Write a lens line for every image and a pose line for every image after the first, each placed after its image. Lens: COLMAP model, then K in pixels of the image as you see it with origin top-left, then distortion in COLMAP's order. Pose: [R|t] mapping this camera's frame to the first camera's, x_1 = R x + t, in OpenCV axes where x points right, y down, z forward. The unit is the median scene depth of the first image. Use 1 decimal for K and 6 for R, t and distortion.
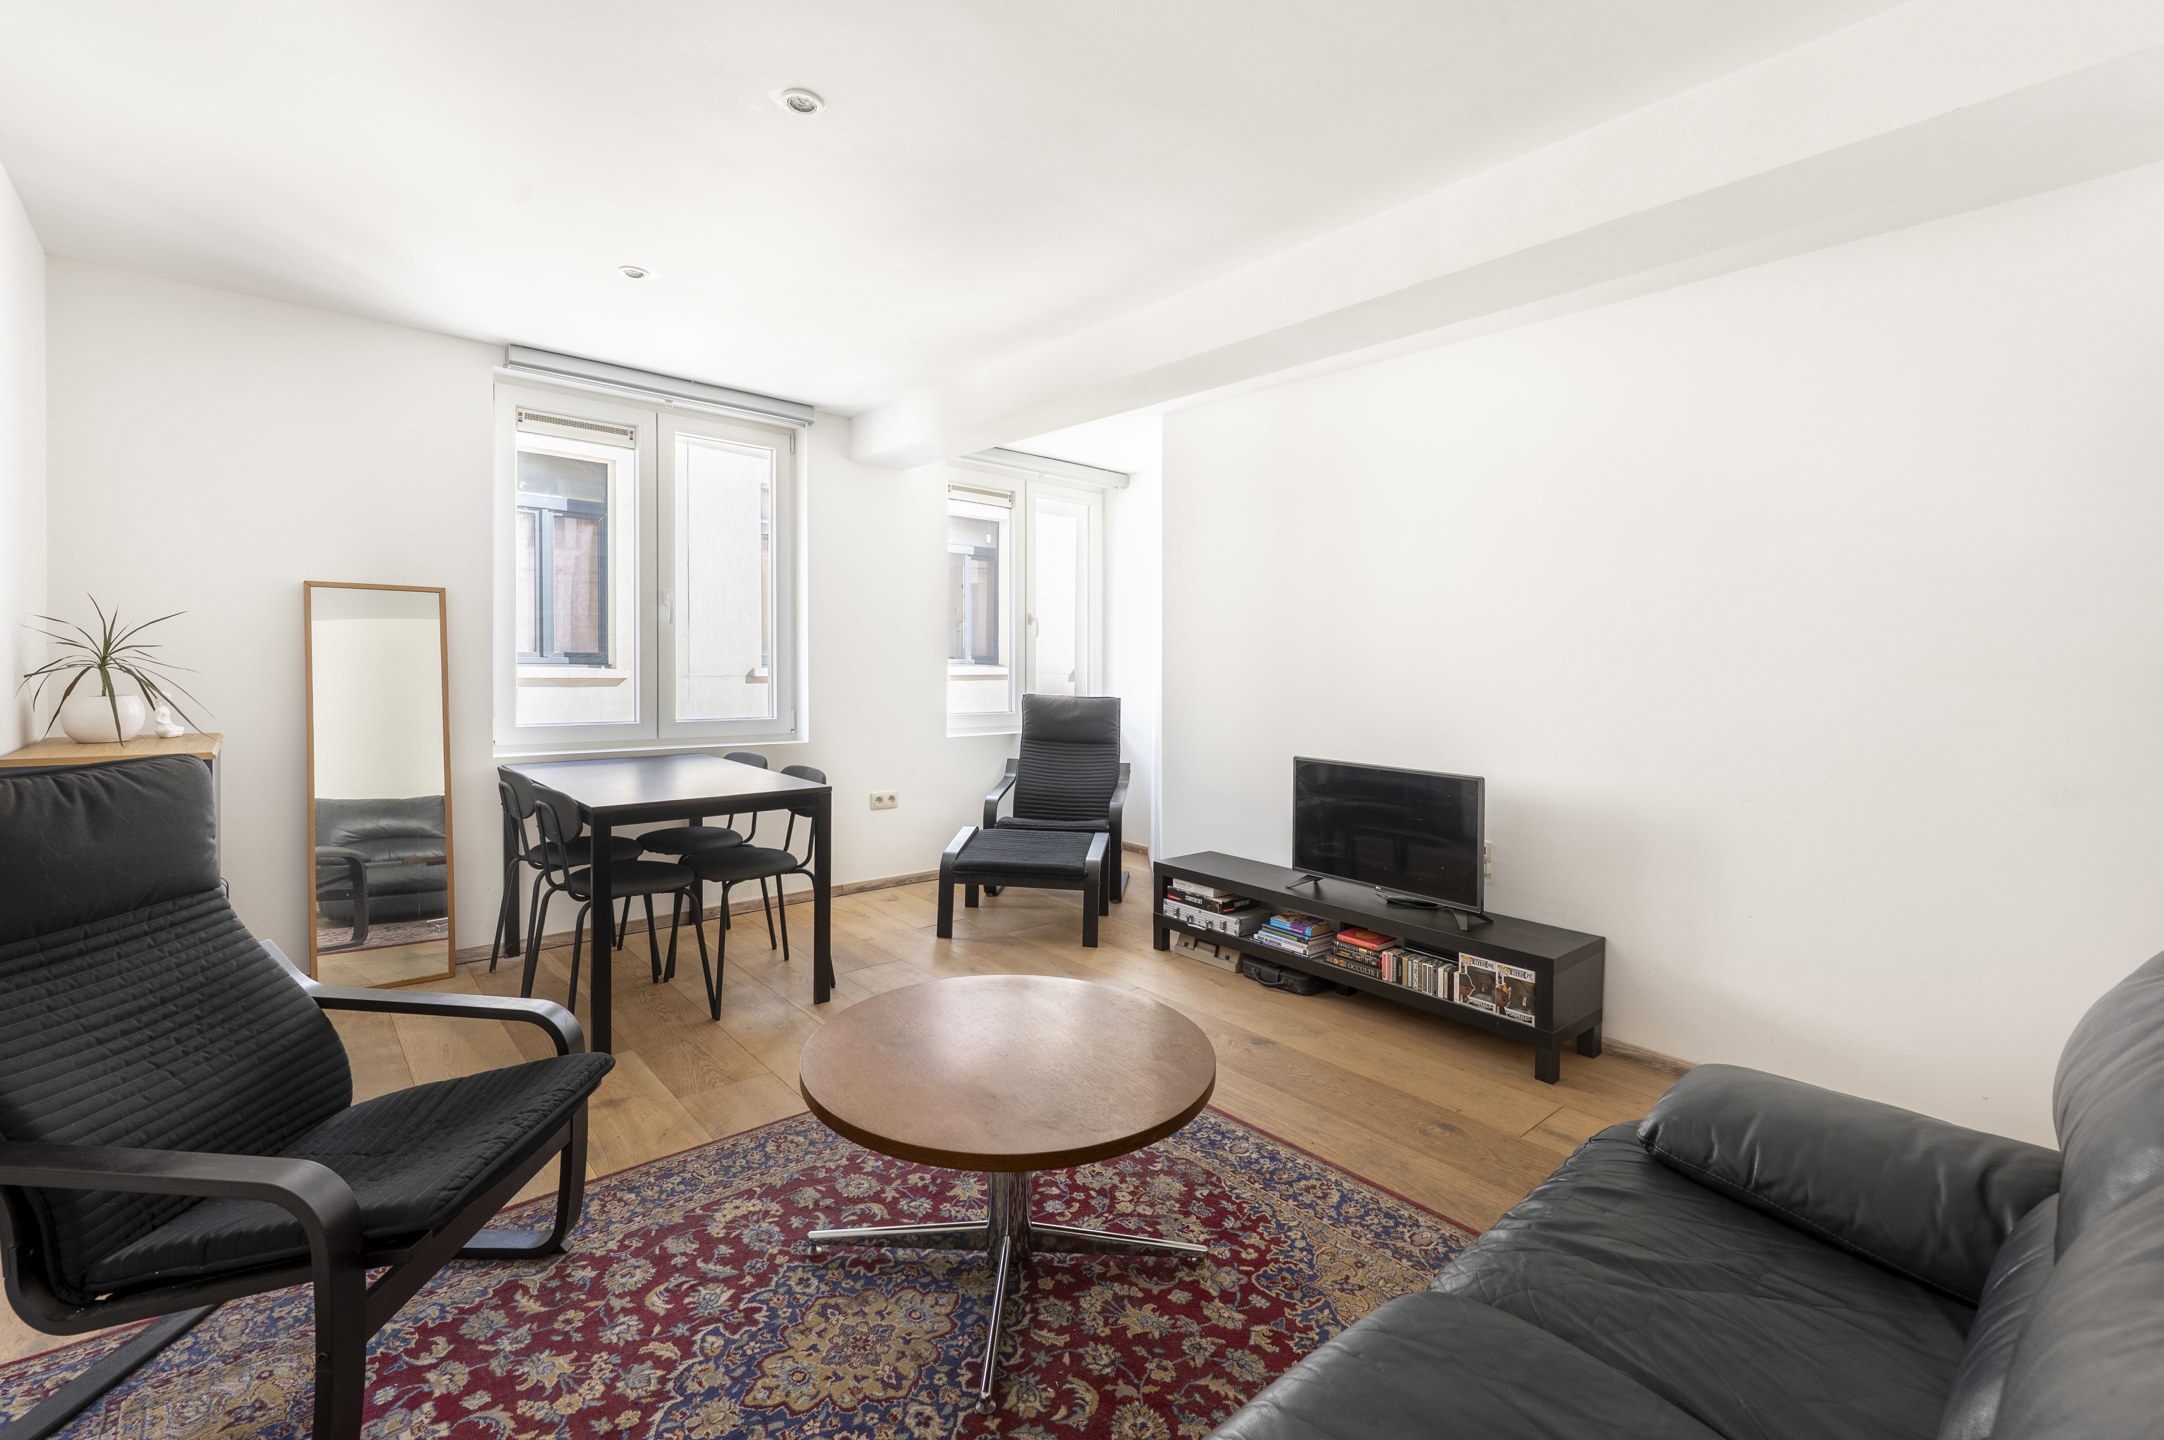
lens RADIAL K [[943.1, 0, 1096.6], [0, 943.1, 685.7], [0, 0, 1]] dist [0.000906, -0.000140]
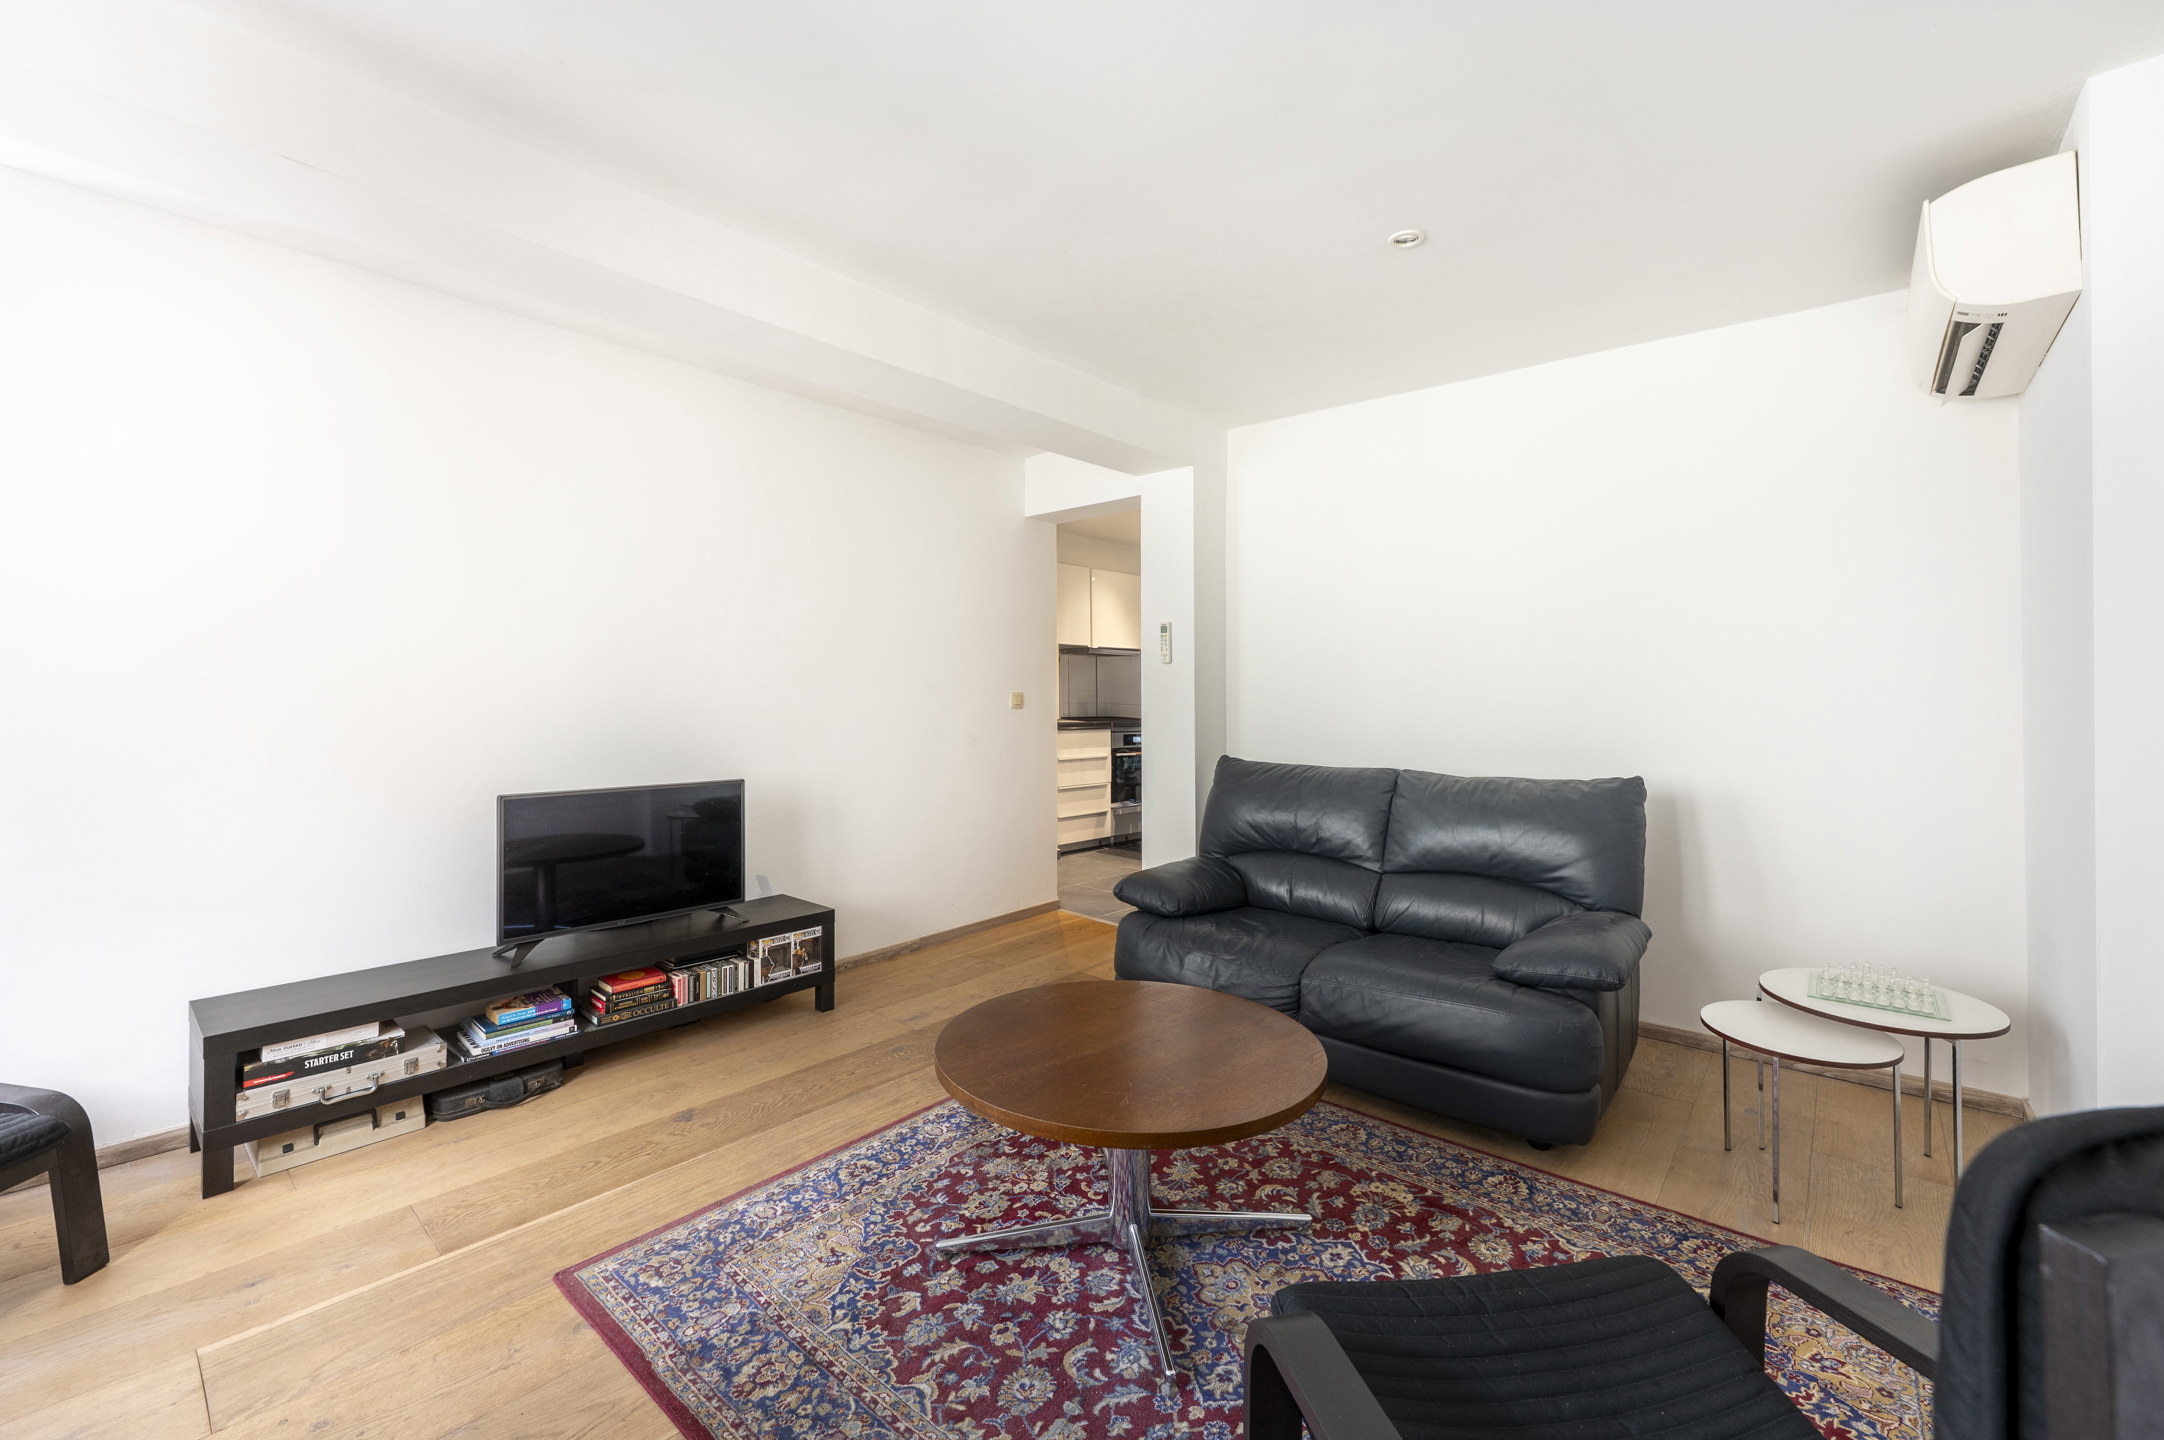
lens RADIAL K [[892.4, 0, 1086.9], [0, 892.4, 707.0], [0, 0, 1]] dist [-0.015369, 0.000252]
pose [[-0.135080, -0.033768, 0.990259, -0.676820], [0.021679, 0.999079, 0.037026, -0.014662], [-0.990597, 0.026469, -0.134224, 0.761414]]
